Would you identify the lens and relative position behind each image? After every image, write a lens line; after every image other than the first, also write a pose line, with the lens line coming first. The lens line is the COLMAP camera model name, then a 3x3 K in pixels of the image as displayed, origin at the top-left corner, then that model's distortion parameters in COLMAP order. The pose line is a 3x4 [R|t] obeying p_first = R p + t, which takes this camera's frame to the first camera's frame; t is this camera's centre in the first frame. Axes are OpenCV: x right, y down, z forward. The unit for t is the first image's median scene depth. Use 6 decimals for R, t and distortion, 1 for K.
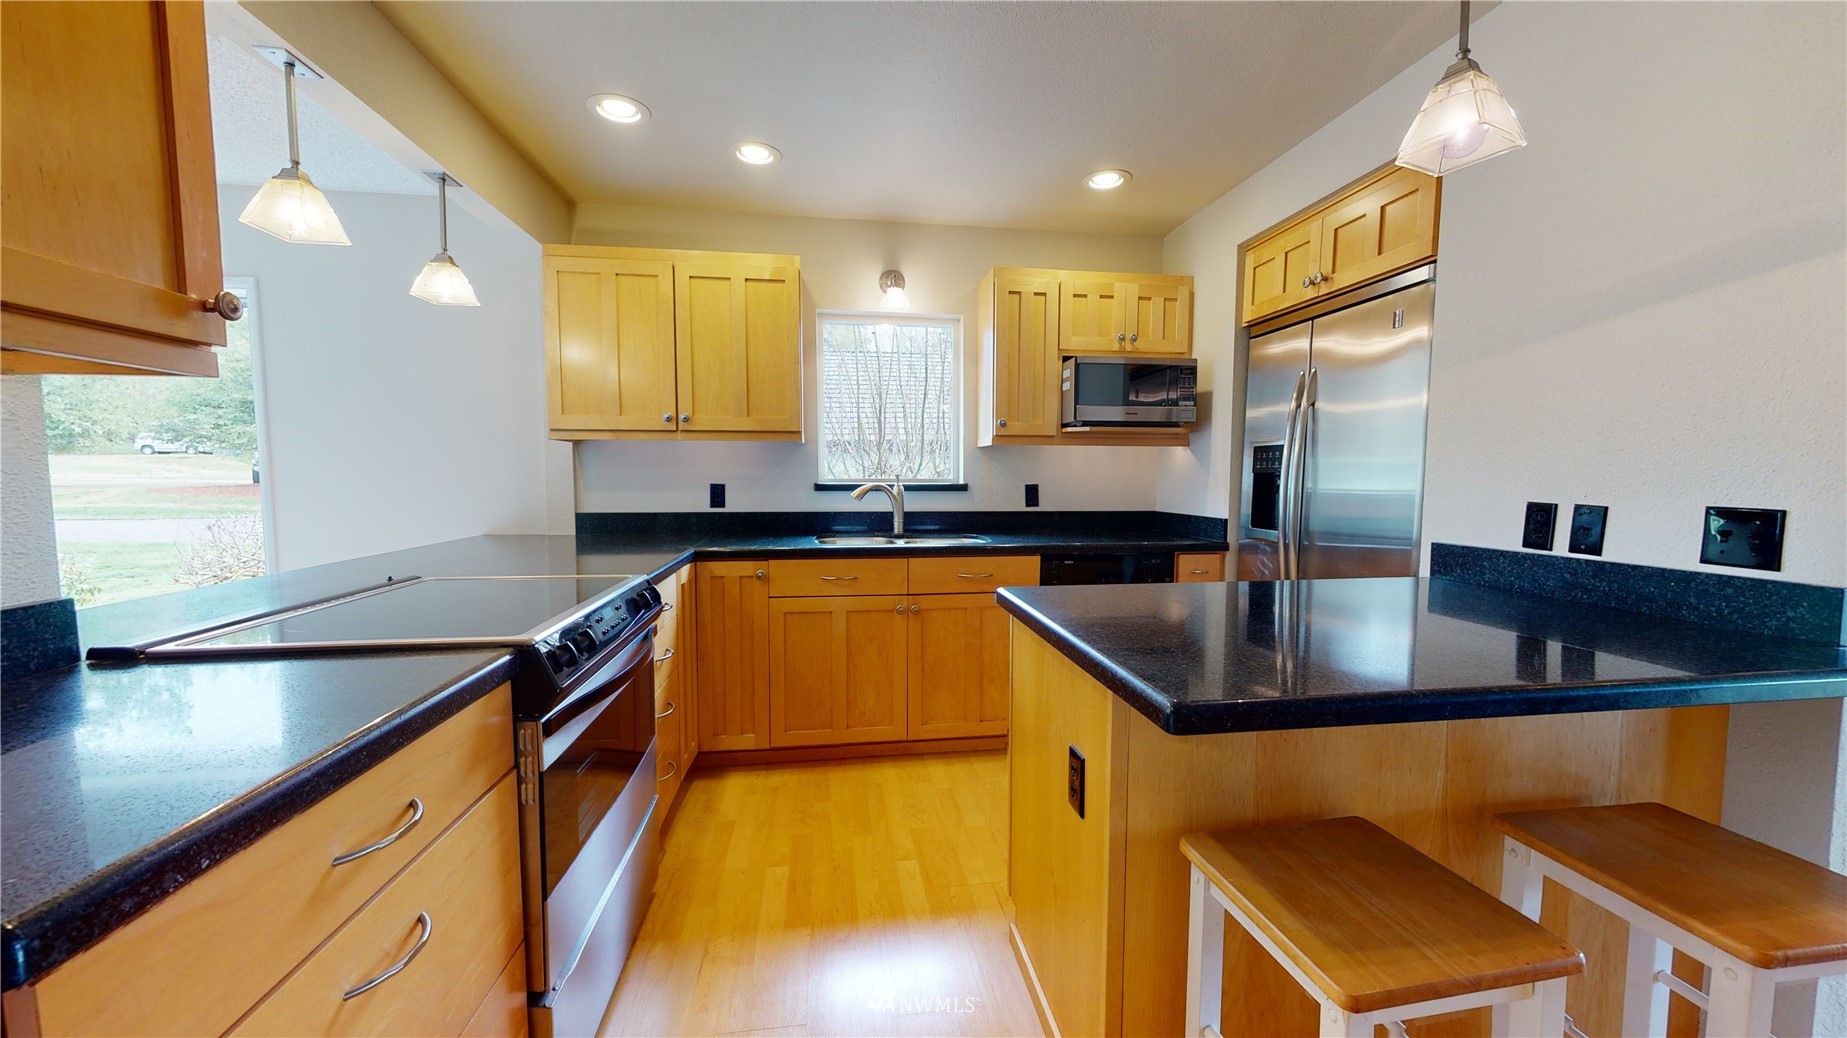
lens RADIAL K [[679.3, 0, 922.9], [0, 679.3, 519.9], [0, 0, 1]] dist [-0.000123, -0.000651]
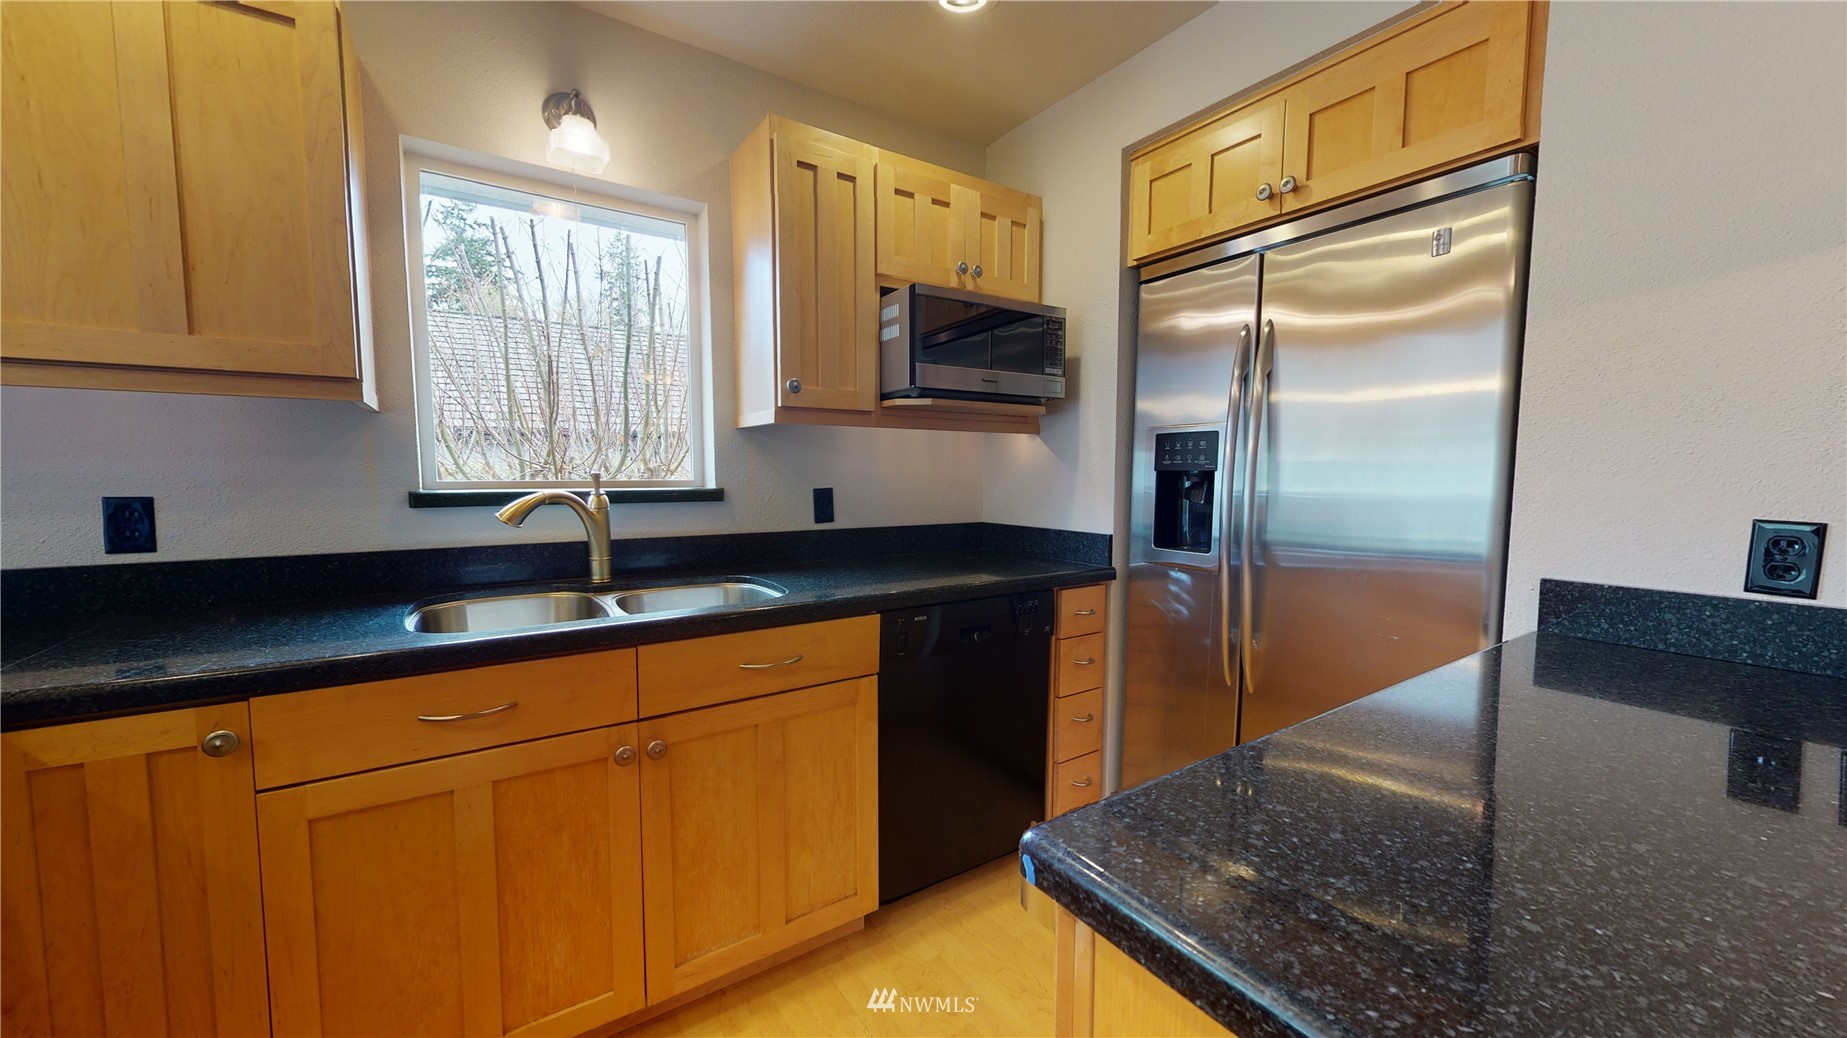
lens RADIAL K [[679.3, 0, 927.8], [0, 679.3, 525.4], [0, 0, 1]] dist [-0.000123, -0.000651]
pose [[0.900129, -0.035046, 0.434211, -0.037434], [0.028701, 0.999364, 0.021162, -0.031054], [-0.434677, -0.006586, 0.900562, 0.417607]]
